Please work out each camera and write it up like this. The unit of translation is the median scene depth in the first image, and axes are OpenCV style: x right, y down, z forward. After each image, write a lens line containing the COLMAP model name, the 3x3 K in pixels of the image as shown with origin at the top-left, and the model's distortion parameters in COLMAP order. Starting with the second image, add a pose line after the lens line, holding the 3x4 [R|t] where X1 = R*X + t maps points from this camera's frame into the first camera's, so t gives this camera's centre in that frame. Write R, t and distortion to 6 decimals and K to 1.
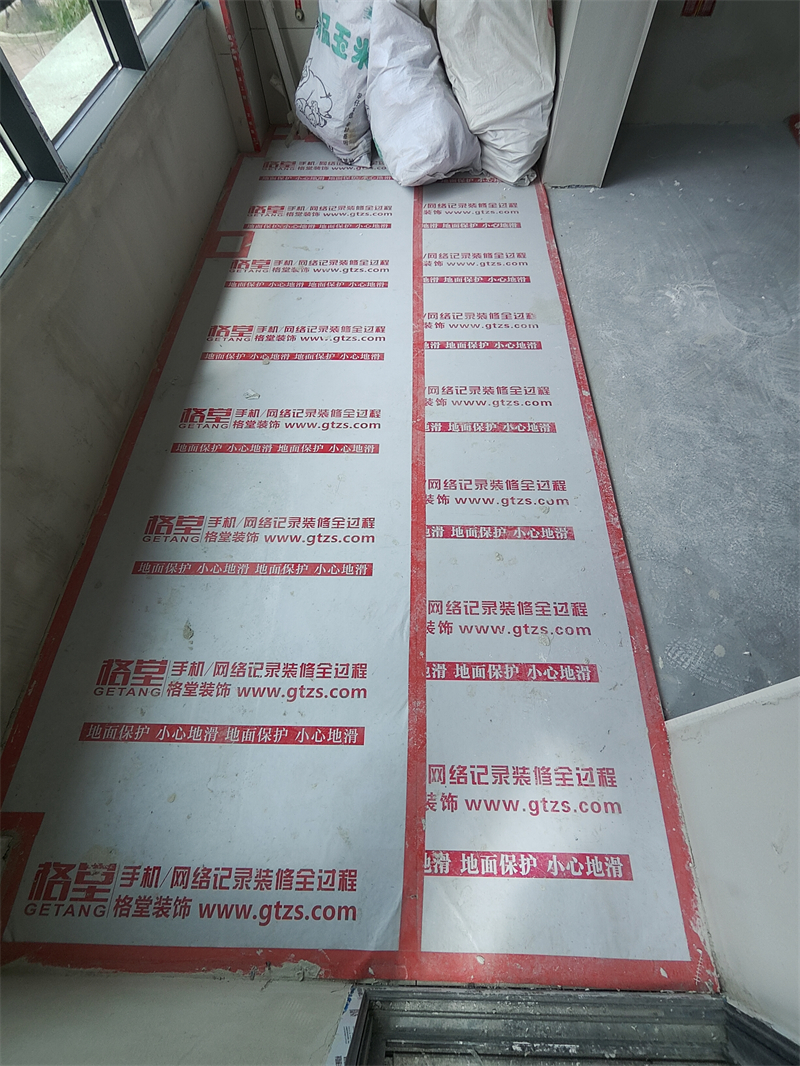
lens RADIAL K [[482.6, 0, 340.0], [0, 482.6, 534.1], [0, 0, 1]] dist [0.001918, 0.000459]
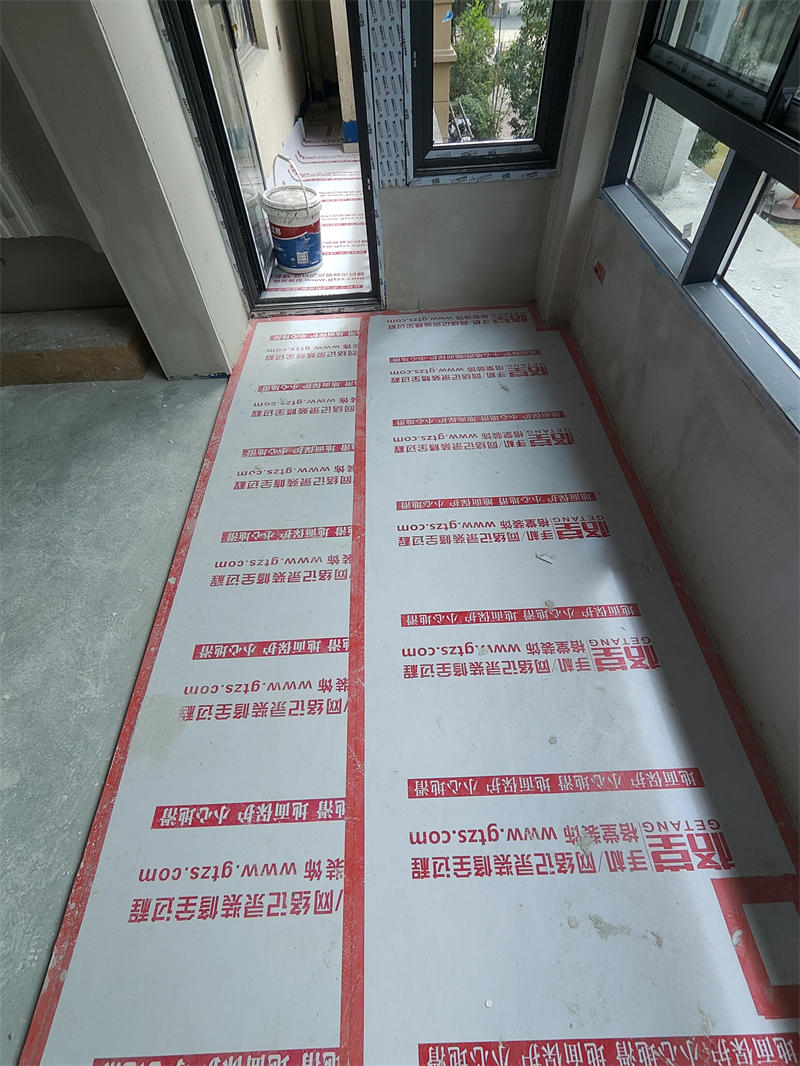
lens RADIAL K [[487.2, 0, 401.6], [0, 487.2, 531.3], [0, 0, 1]] dist [-0.001936, 0.001127]
pose [[-0.991551, 0.125432, -0.033071, 0.096519], [-0.078695, -0.378989, 0.922049, -1.015621], [0.103121, 0.916861, 0.385658, 0.555899]]
